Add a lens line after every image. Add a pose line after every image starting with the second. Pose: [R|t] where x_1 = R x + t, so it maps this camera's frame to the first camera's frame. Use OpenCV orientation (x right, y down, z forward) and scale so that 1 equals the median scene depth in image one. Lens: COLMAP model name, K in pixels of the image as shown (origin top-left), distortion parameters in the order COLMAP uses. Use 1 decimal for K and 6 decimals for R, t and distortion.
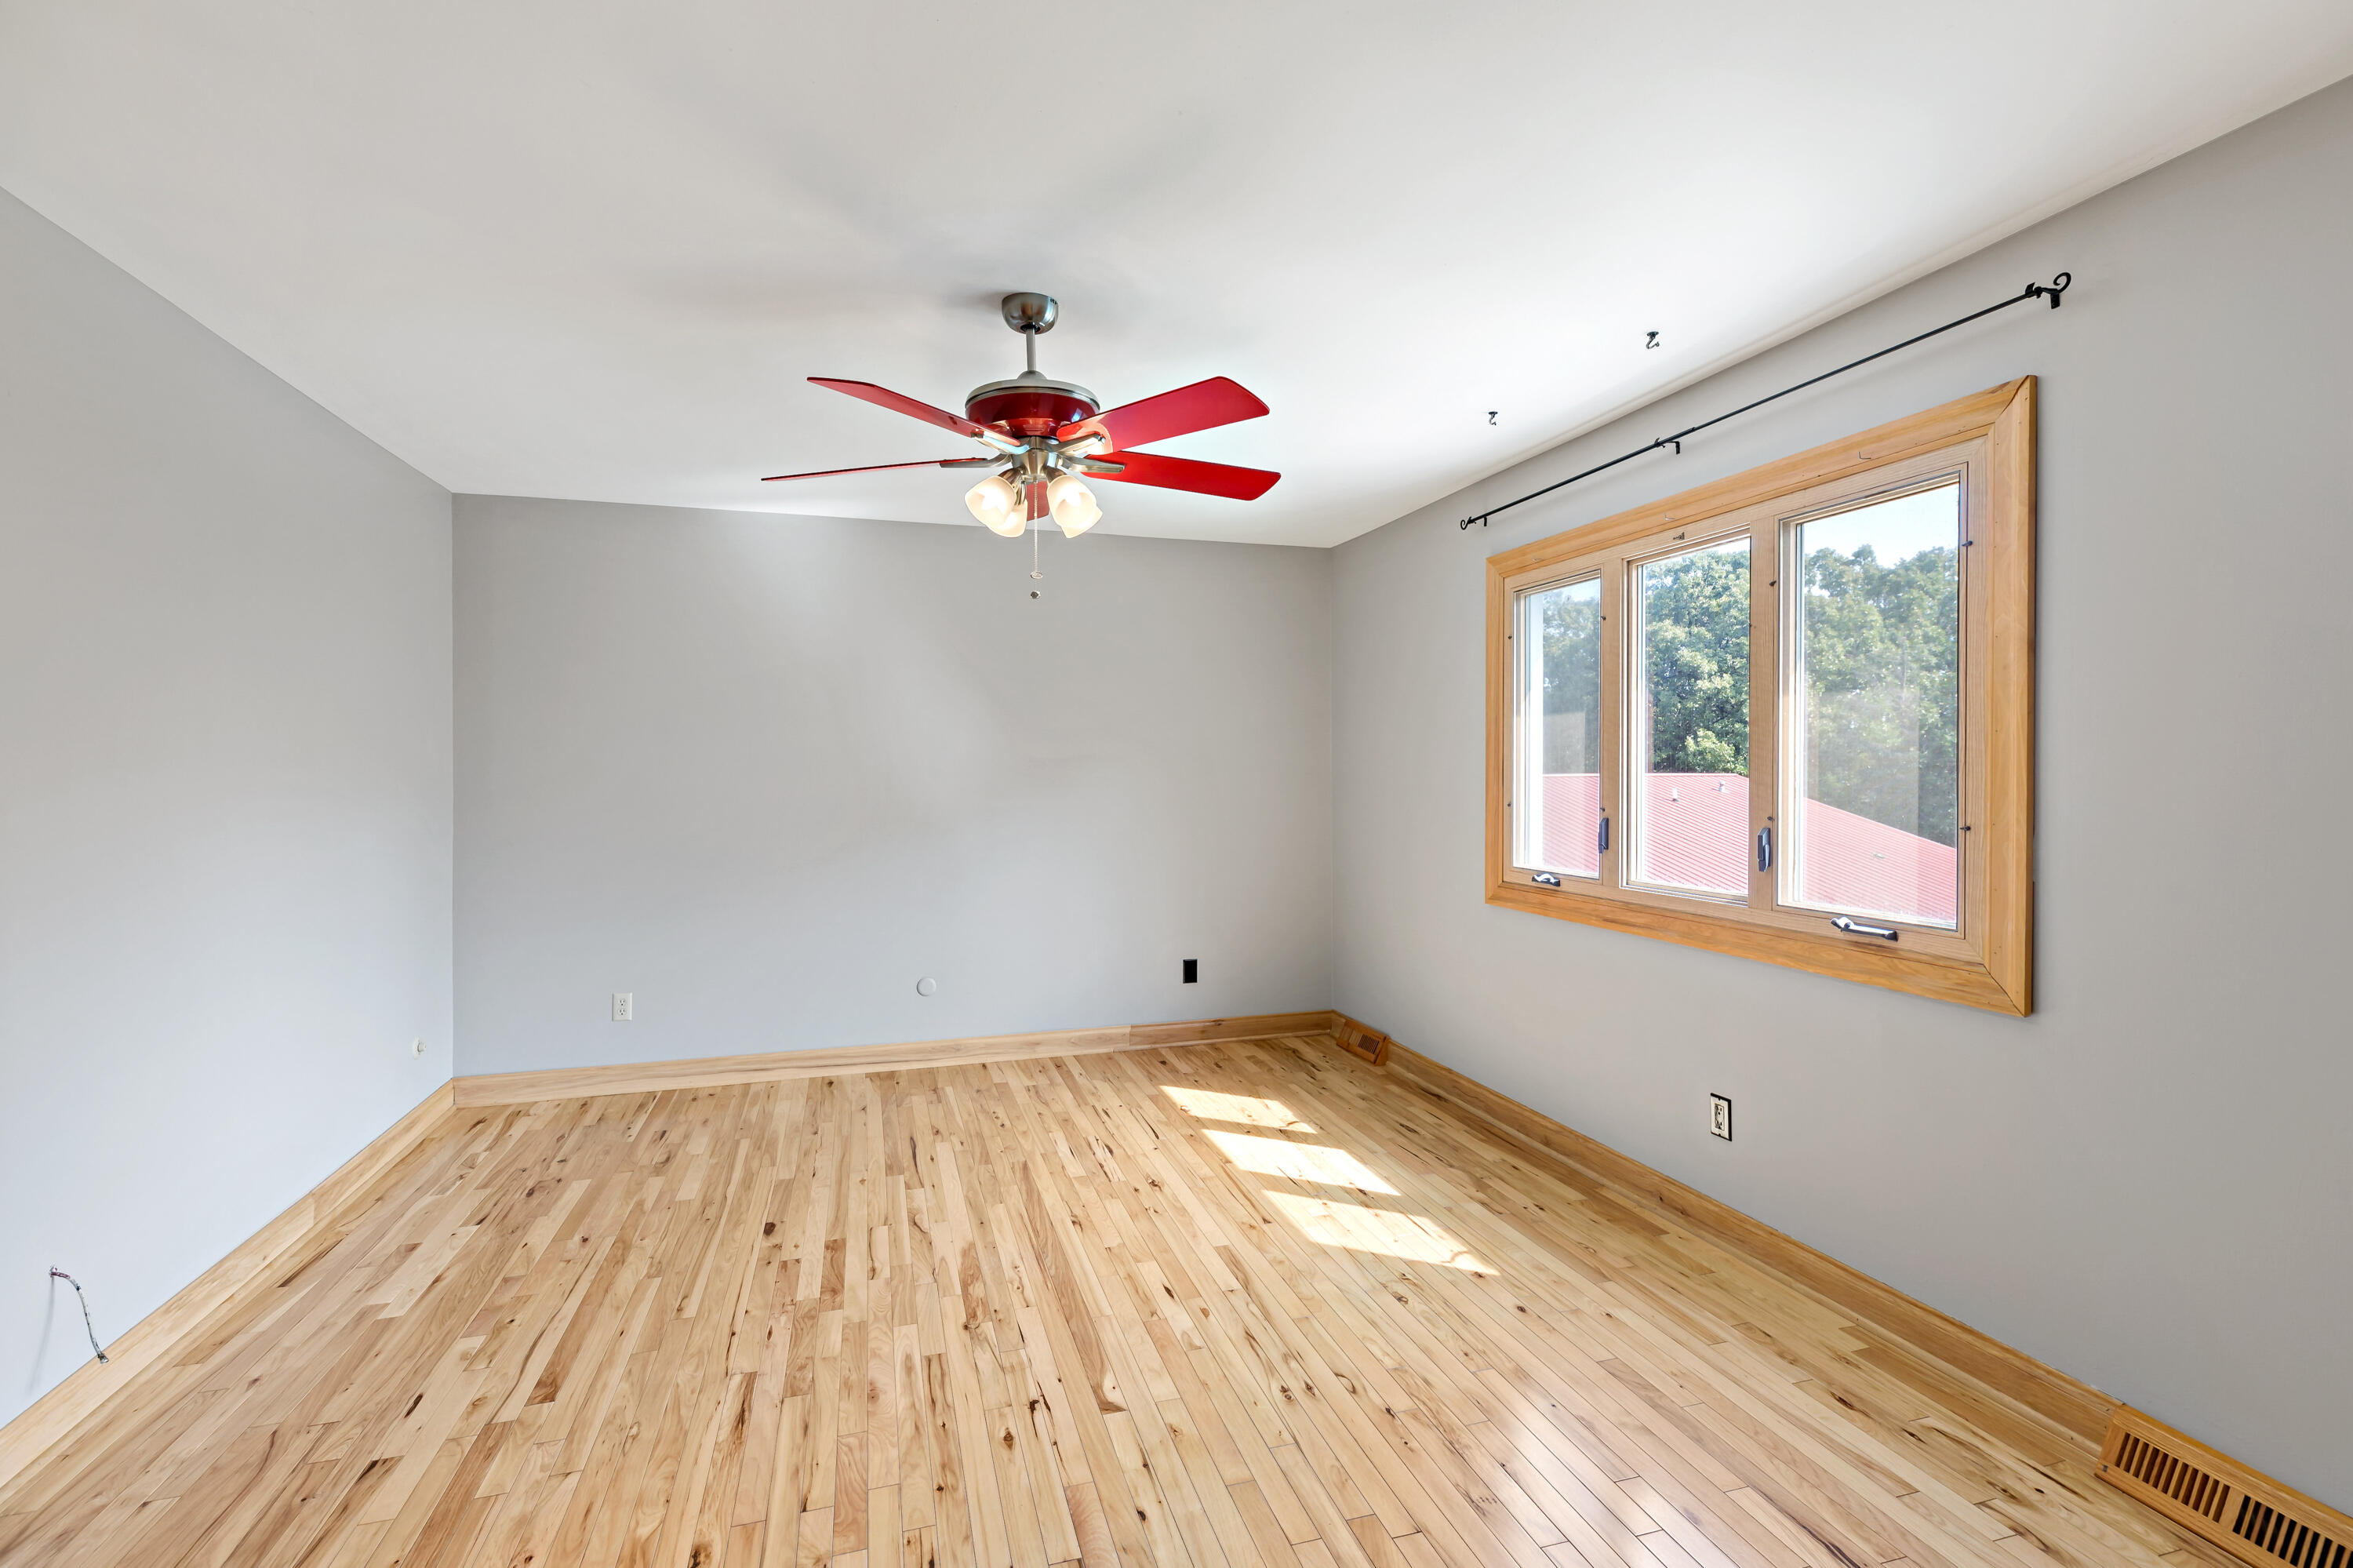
lens RADIAL K [[1080.6, 0, 1176.5], [0, 1080.6, 774.0], [0, 0, 1]] dist [0.000415, 0.000891]
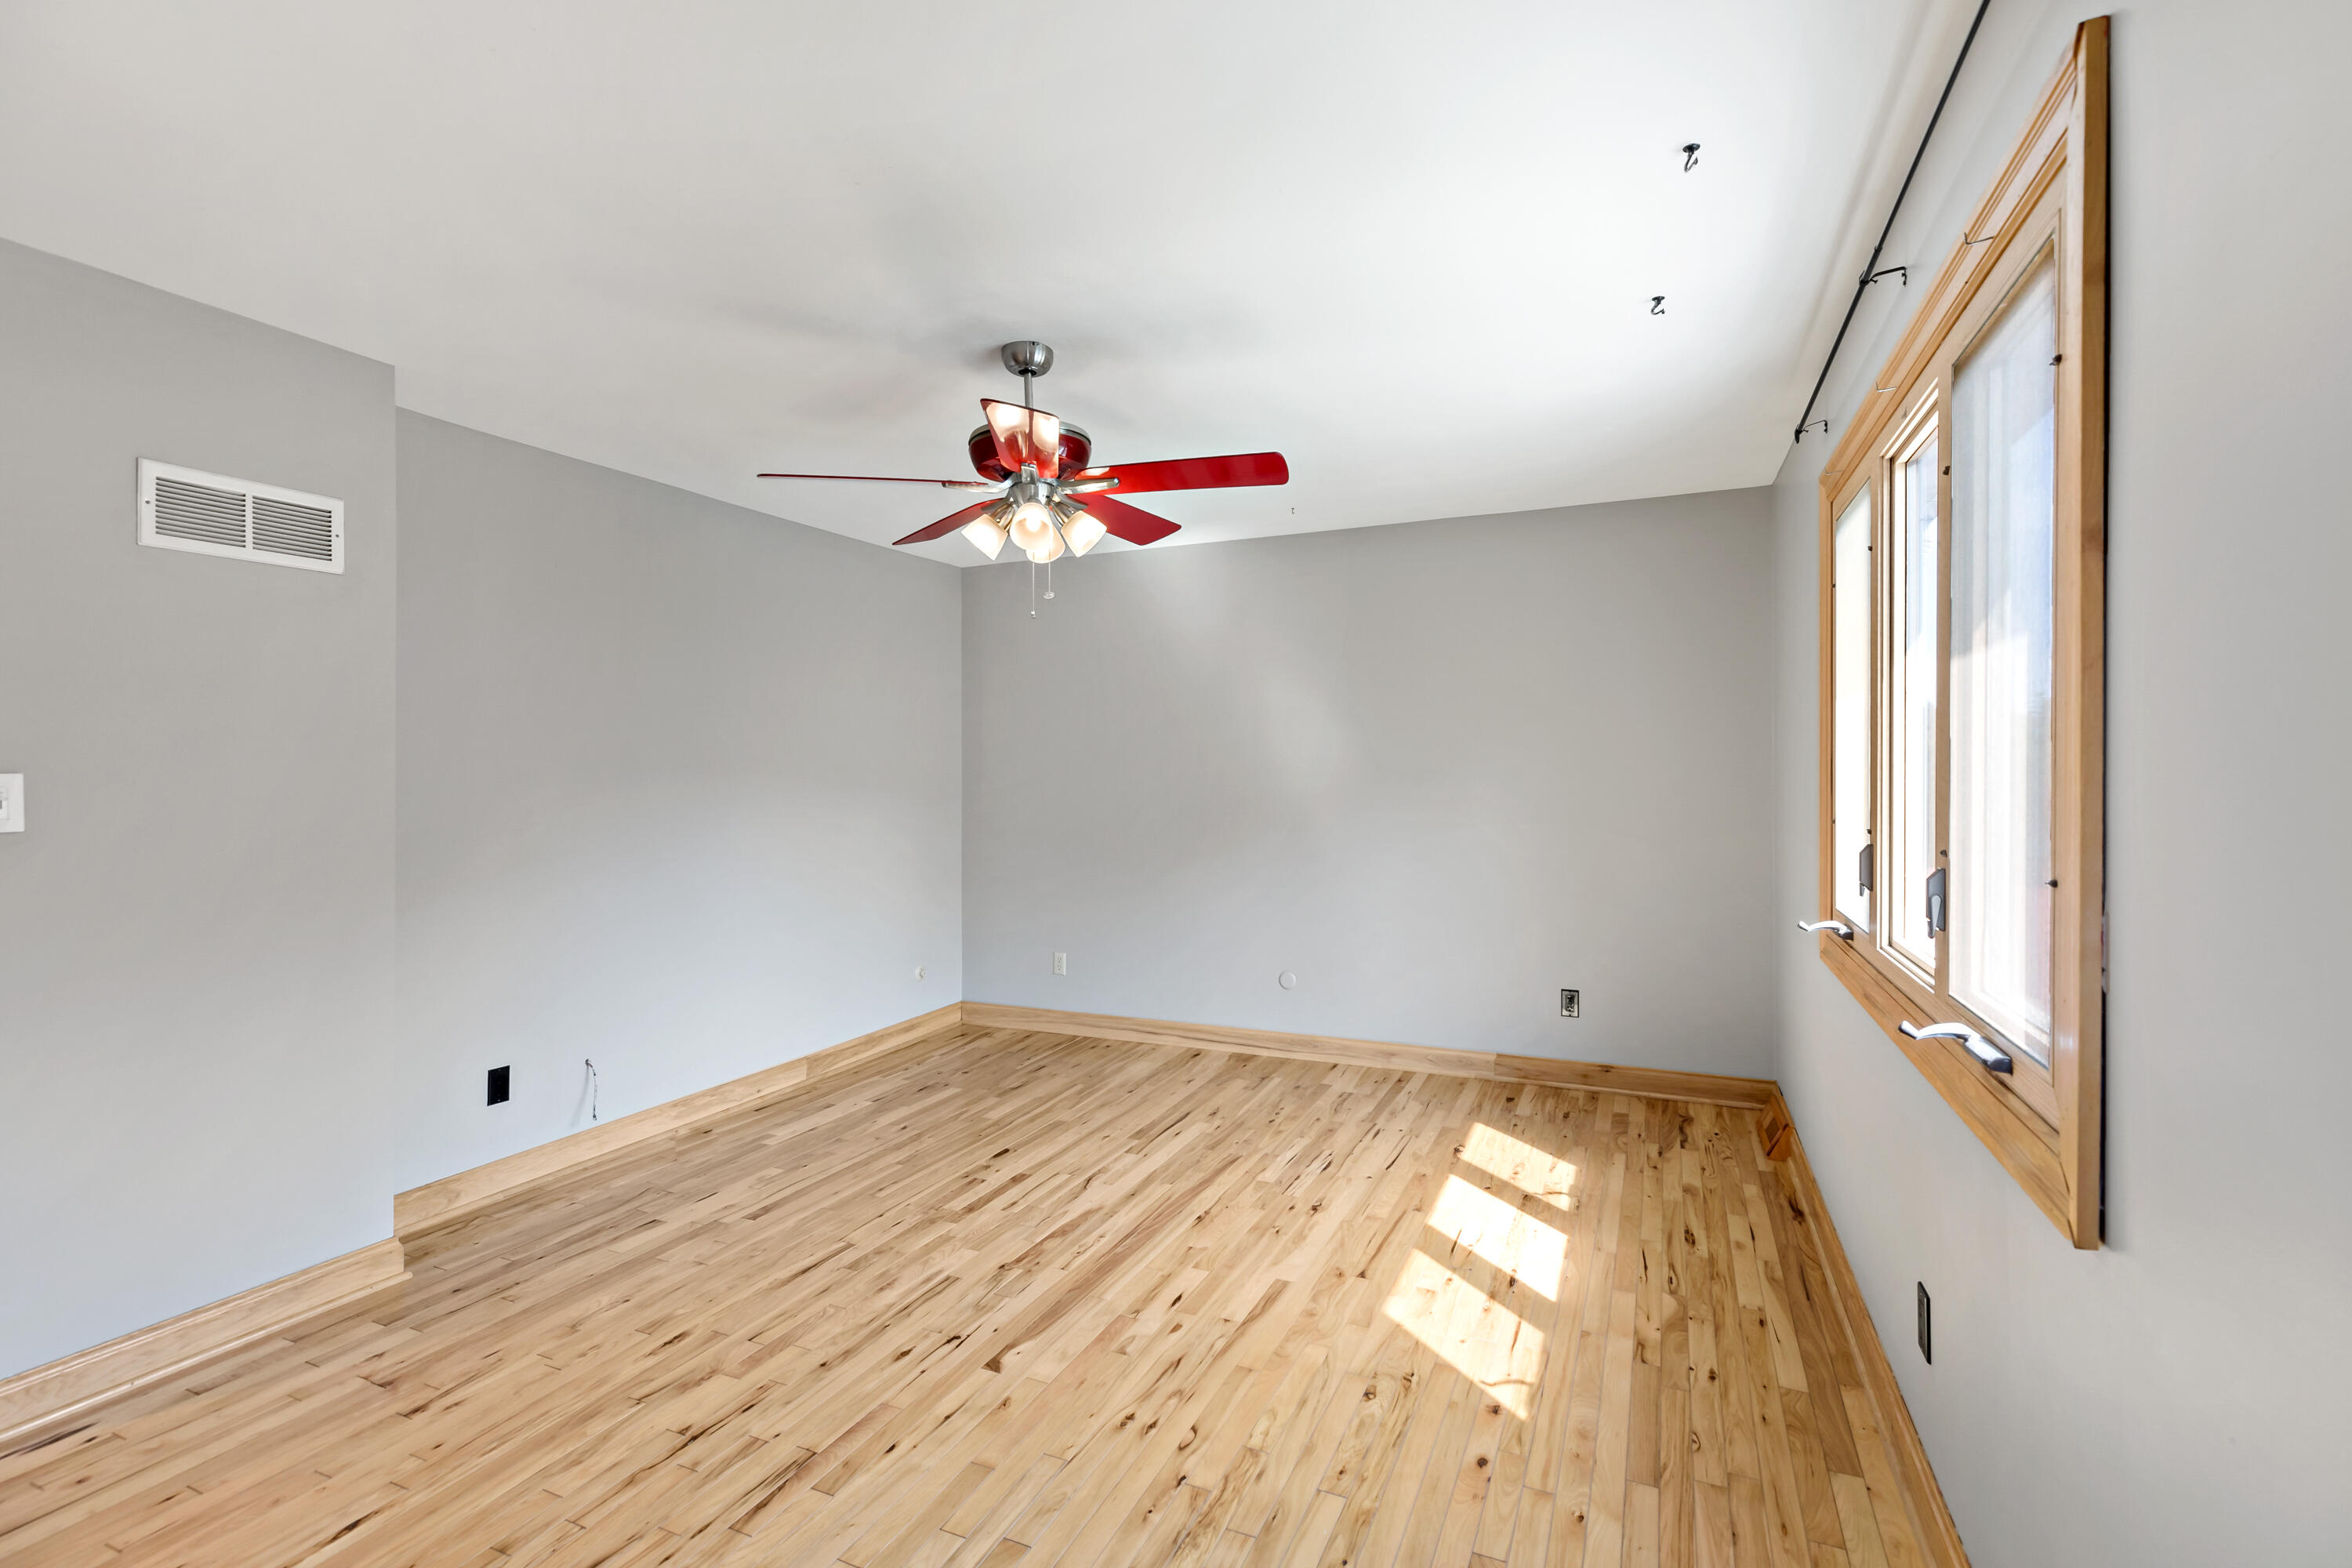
lens RADIAL K [[1080.1, 0, 1176.0], [0, 1080.1, 774.0], [0, 0, 1]] dist [0.000415, 0.000891]
pose [[0.750703, 0.001907, -0.660637, 0.557336], [-0.000923, 0.999998, 0.001838, -0.005989], [0.660639, -0.000770, 0.750703, 0.217880]]
